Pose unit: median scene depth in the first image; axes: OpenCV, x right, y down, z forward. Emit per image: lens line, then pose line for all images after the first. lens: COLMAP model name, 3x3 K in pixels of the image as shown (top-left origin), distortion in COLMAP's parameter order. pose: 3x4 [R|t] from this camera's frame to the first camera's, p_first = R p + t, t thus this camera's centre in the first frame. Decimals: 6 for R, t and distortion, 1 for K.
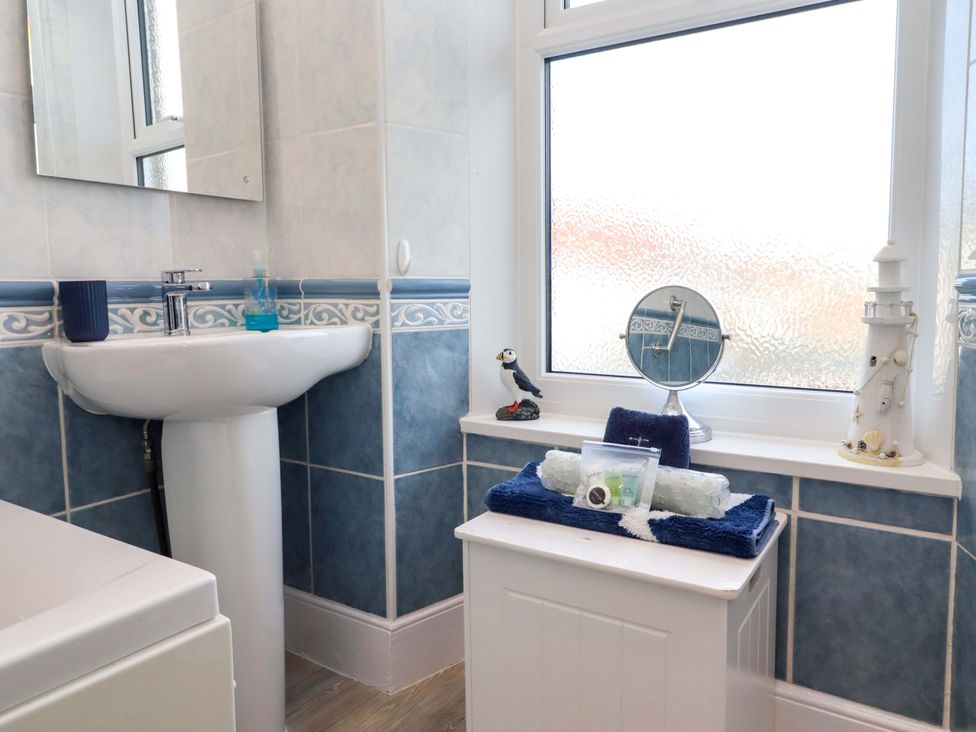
lens RADIAL K [[683.4, 0, 501.0], [0, 683.4, 353.3], [0, 0, 1]] dist [-0.000029, 0.004130]
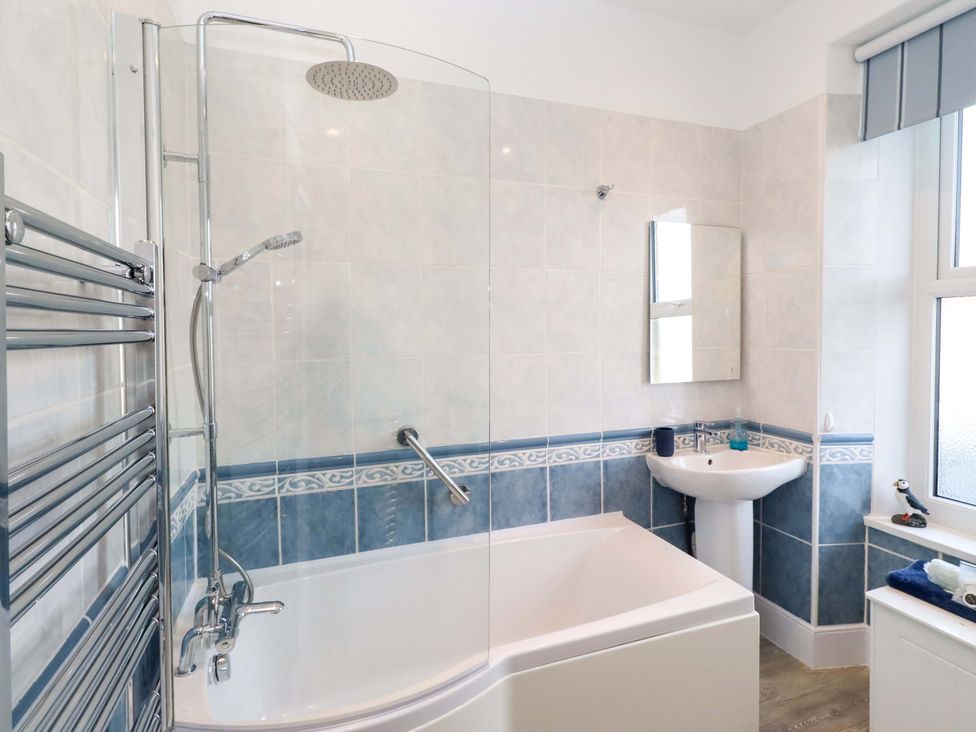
lens RADIAL K [[507.3, 0, 499.1], [0, 507.3, 347.5], [0, 0, 1]] dist [0.003089, -0.000890]
pose [[0.801570, 0.022649, -0.597471, -0.048516], [-0.048435, 0.998458, -0.027130, -0.273486], [0.595935, 0.050685, 0.801431, -0.619531]]
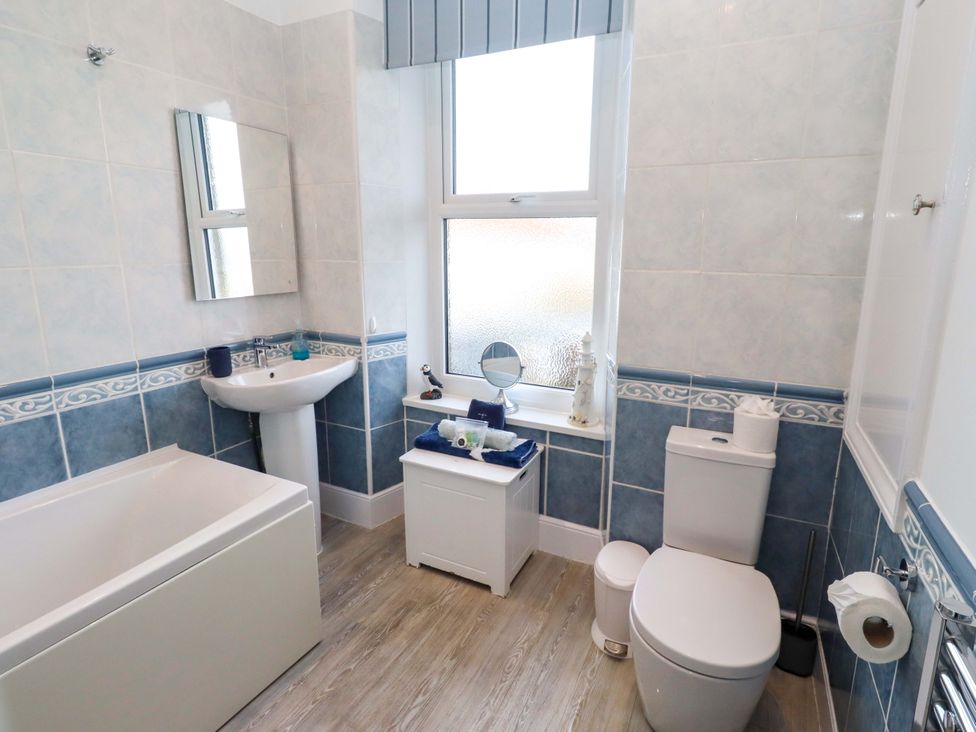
lens RADIAL K [[507.3, 0, 500.7], [0, 507.3, 346.7], [0, 0, 1]] dist [0.003089, -0.000890]
pose [[0.992994, -0.004829, 0.118068, 0.061286], [-0.008531, 0.993628, 0.112389, -0.266249], [-0.117858, -0.112609, 0.986625, -0.588286]]
